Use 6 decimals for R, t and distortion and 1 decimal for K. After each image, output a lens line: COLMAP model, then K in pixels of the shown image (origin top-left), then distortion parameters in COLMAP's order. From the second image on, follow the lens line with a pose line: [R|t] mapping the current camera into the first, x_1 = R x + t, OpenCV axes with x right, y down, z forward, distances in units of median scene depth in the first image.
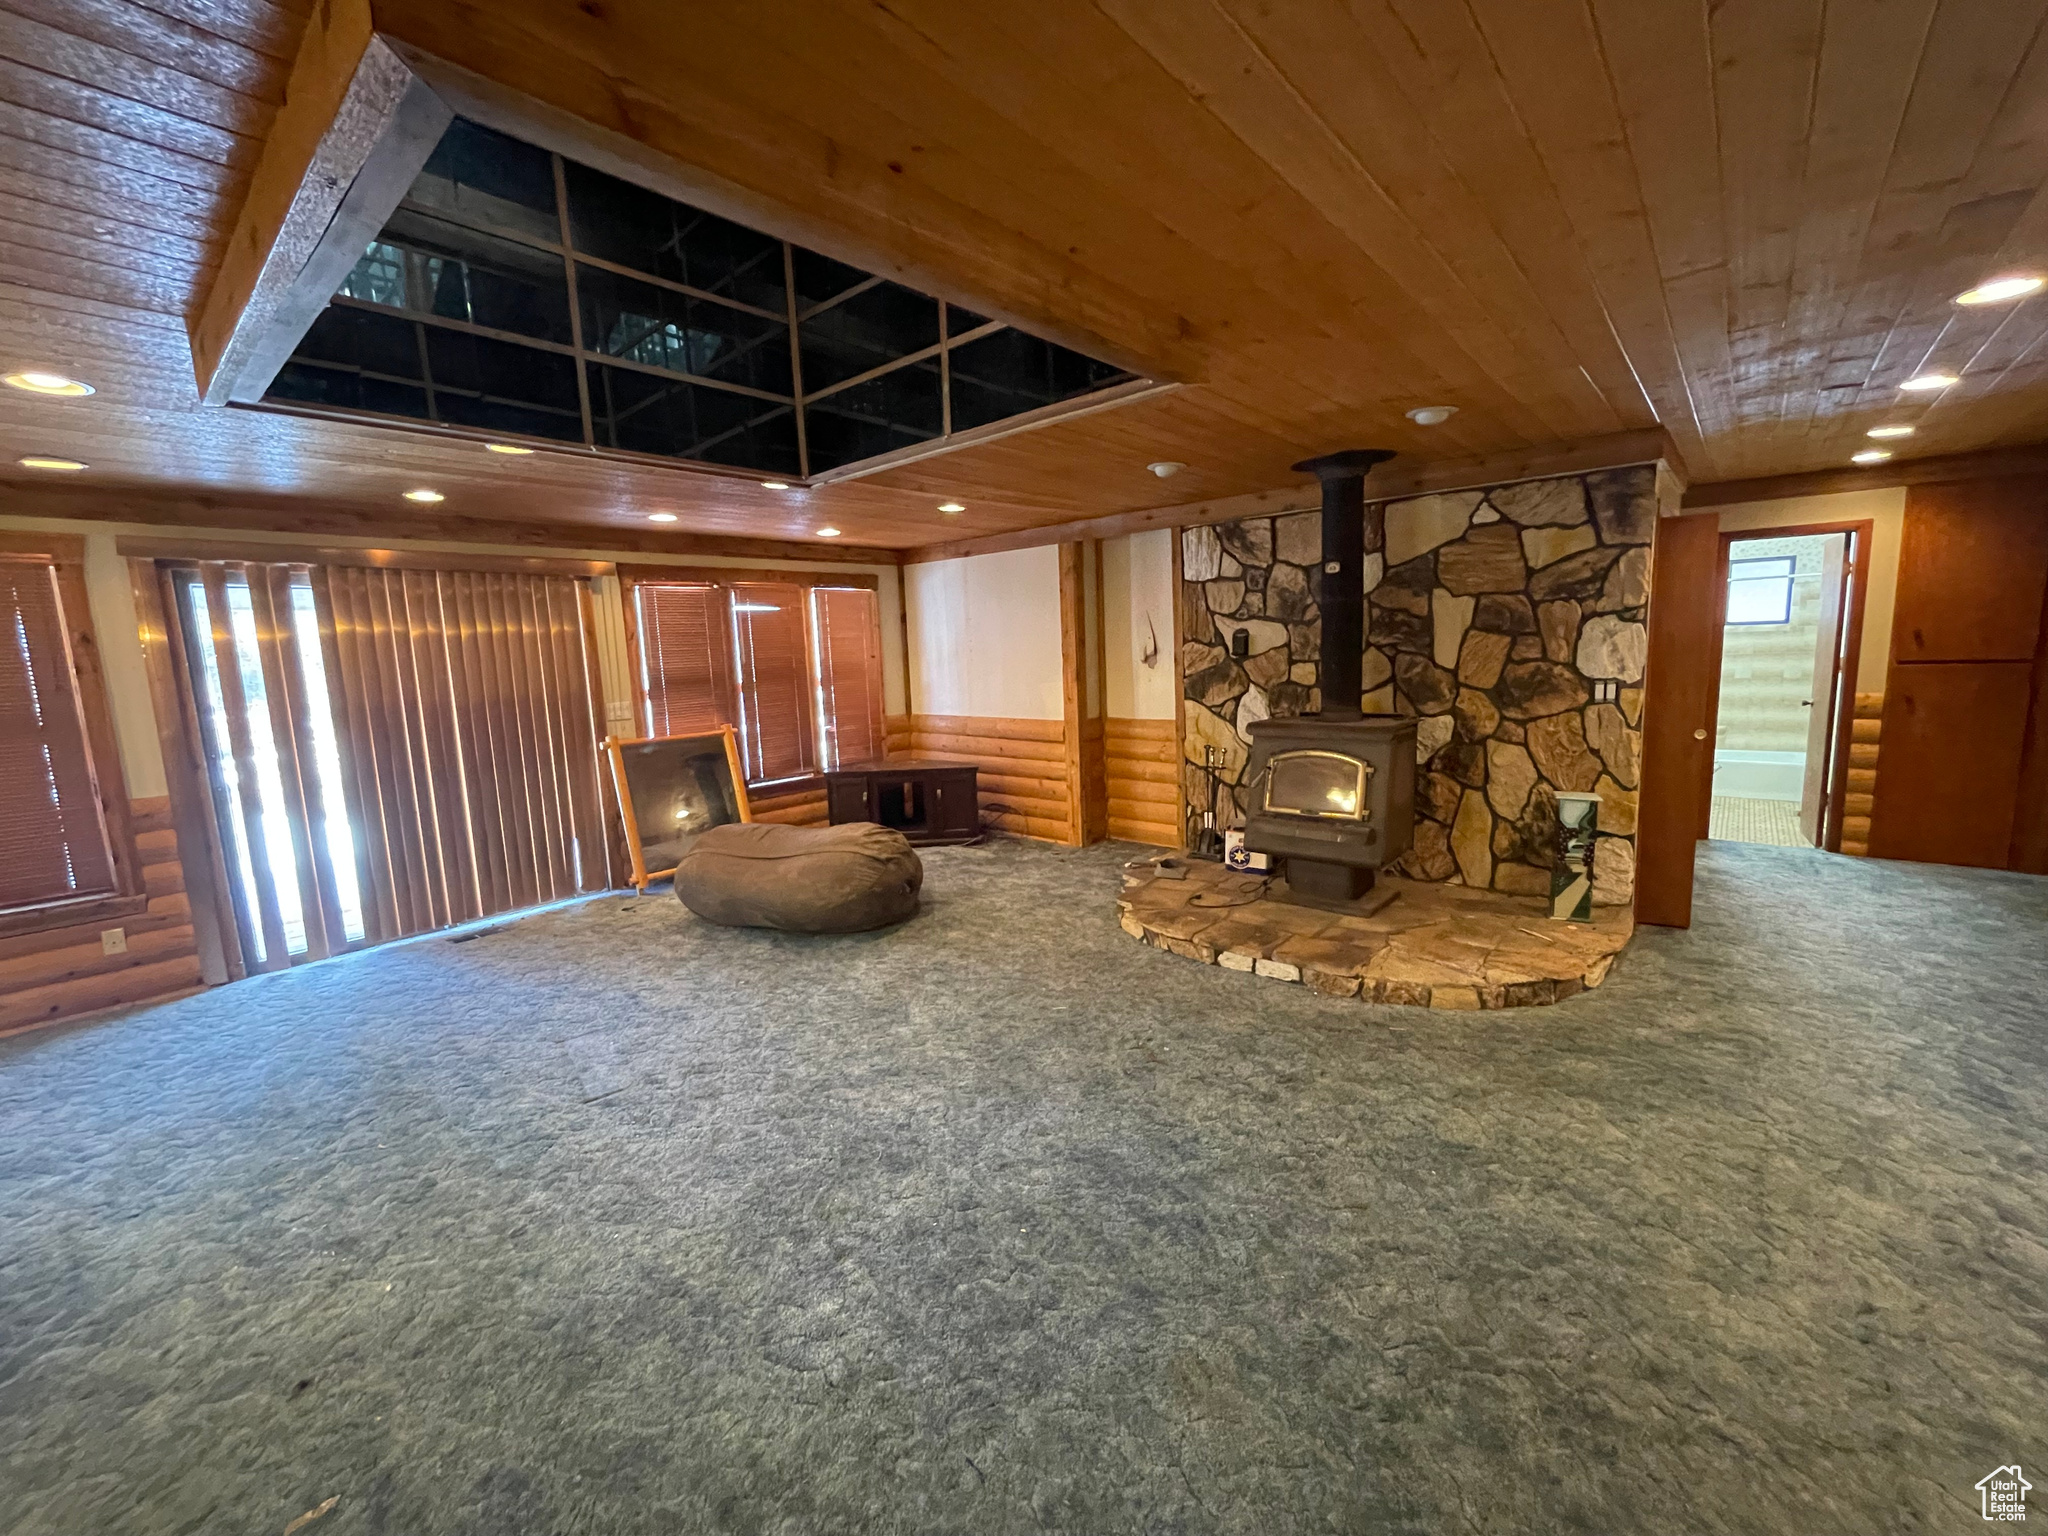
lens RADIAL K [[828.0, 0, 1024.0], [0, 828.0, 768.0], [0, 0, 1]] dist [0.001162, 0.000061]
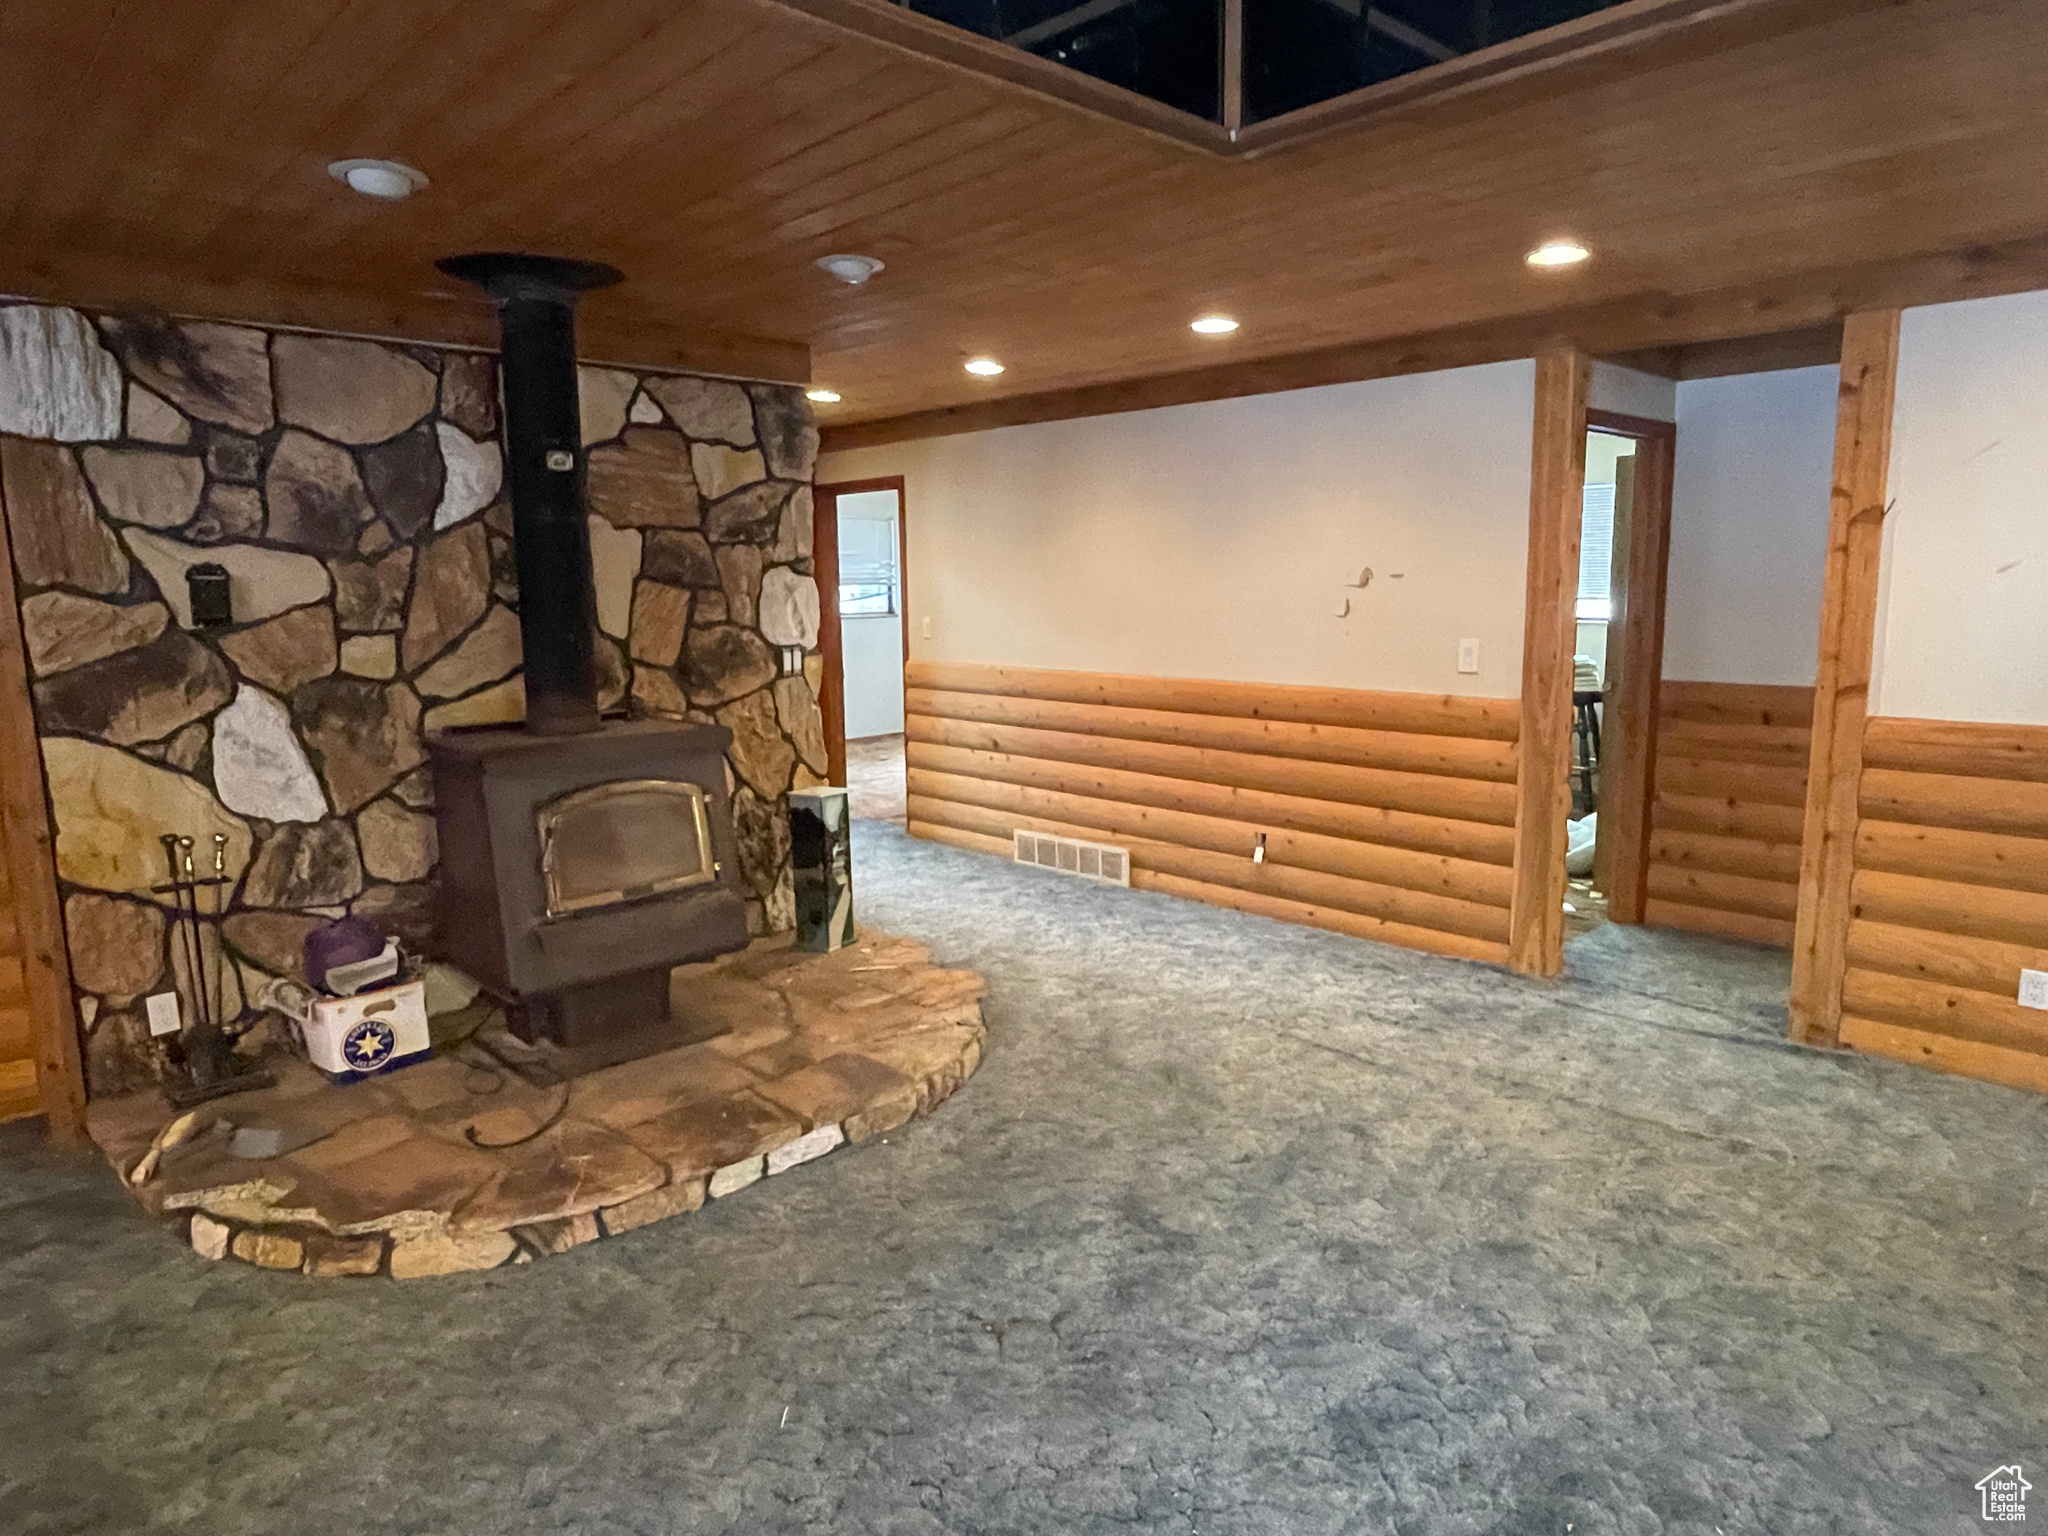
lens RADIAL K [[1239.2, 0, 1024.0], [0, 1239.2, 768.0], [0, 0, 1]] dist [-0.002275, -0.001453]
pose [[0.095216, -0.117418, 0.988507, -0.449494], [0.153626, 0.982856, 0.101949, -0.073916], [-0.983531, 0.142154, 0.111622, 0.621645]]
